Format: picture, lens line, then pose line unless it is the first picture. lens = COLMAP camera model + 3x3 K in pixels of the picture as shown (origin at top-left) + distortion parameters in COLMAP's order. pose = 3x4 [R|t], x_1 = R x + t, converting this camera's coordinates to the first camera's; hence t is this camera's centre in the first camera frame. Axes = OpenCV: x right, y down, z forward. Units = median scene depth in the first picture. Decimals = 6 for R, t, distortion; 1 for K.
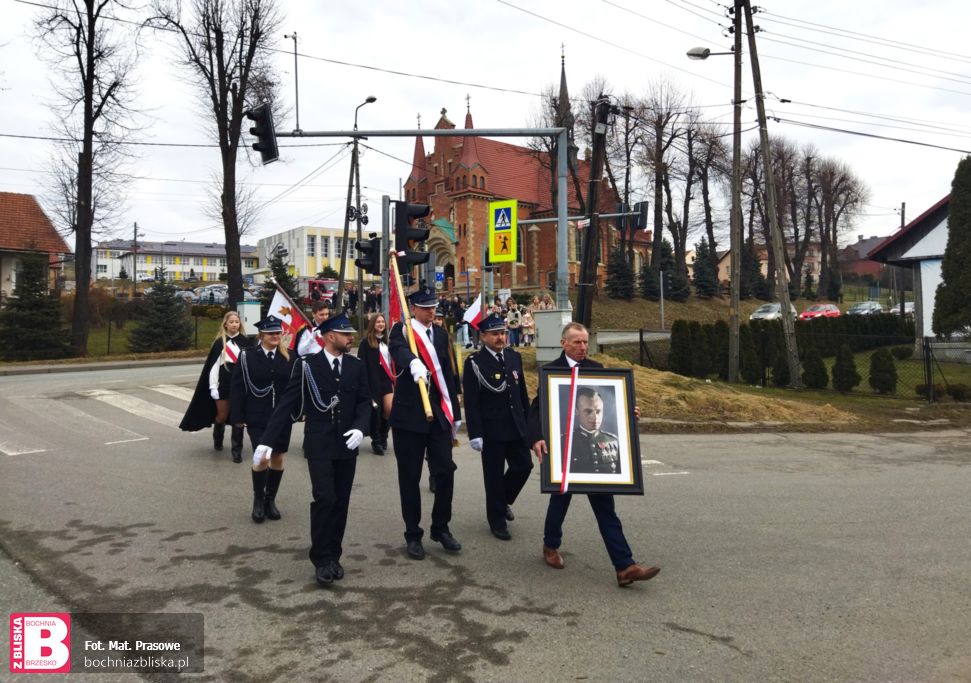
lens RADIAL K [[761.8, 0, 506.2], [0, 761.8, 301.5], [0, 0, 1]] dist [0.136928, -0.190993]
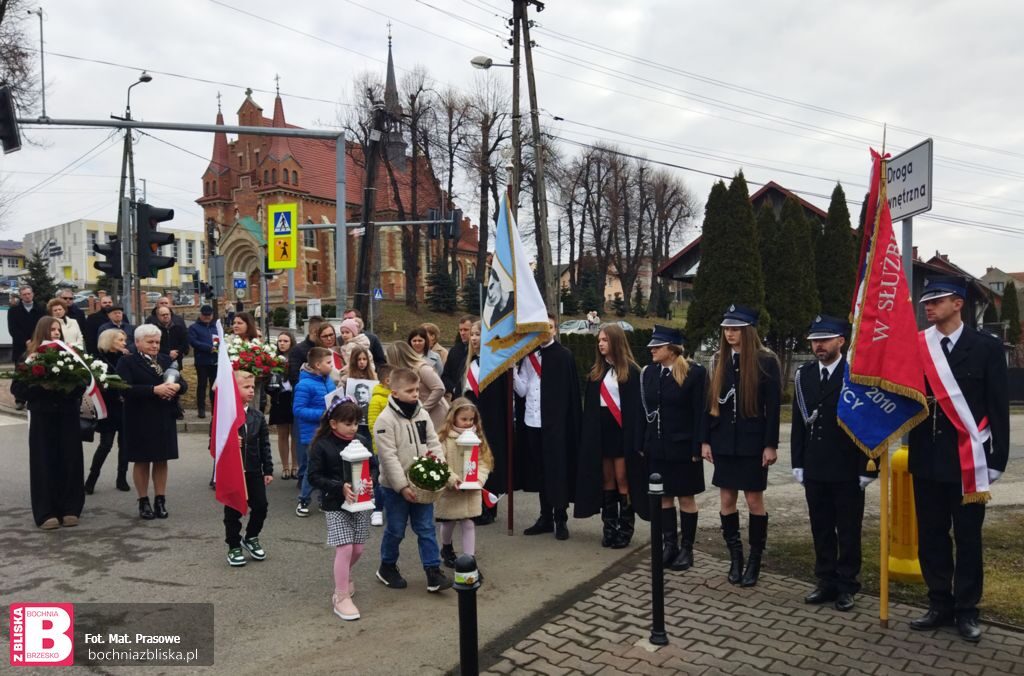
lens RADIAL K [[849.0, 0, 493.1], [0, 849.0, 376.7], [0, 0, 1]] dist [0.068462, -0.013591]
pose [[0.983664, 0.000801, 0.180013, 0.022008], [-0.013673, 0.997434, 0.070277, 0.001399], [-0.179494, -0.071591, 0.981151, -0.037026]]
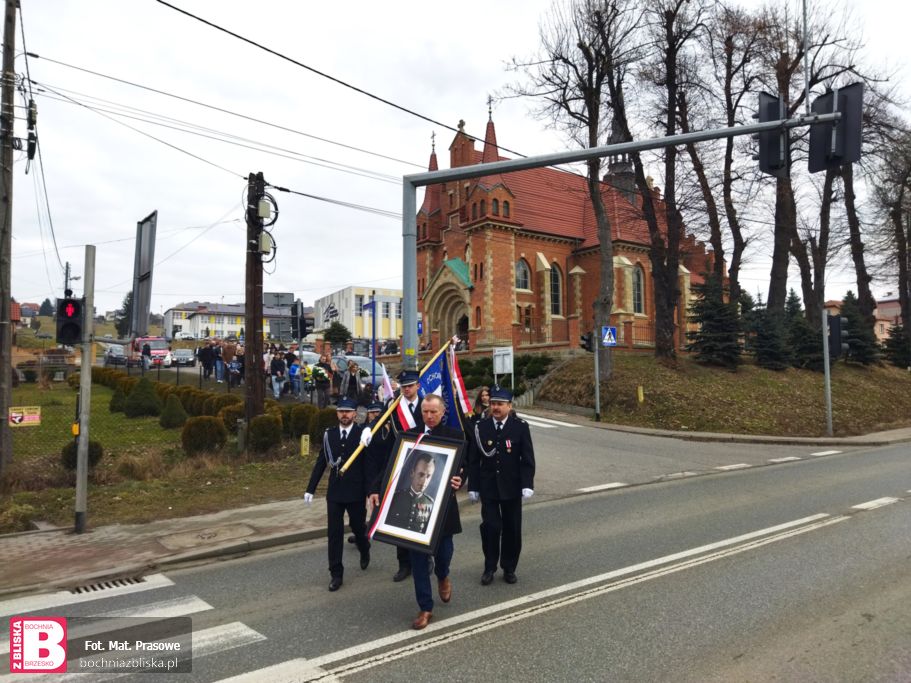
lens RADIAL K [[678.2, 0, 450.3], [0, 678.2, 345.7], [0, 0, 1]] dist [0.102099, -0.122177]
pose [[0.985813, 0.006891, -0.167706, 0.038572], [-0.010858, 0.999682, -0.022748, -0.004664], [0.167496, 0.024246, 0.985575, 0.440720]]
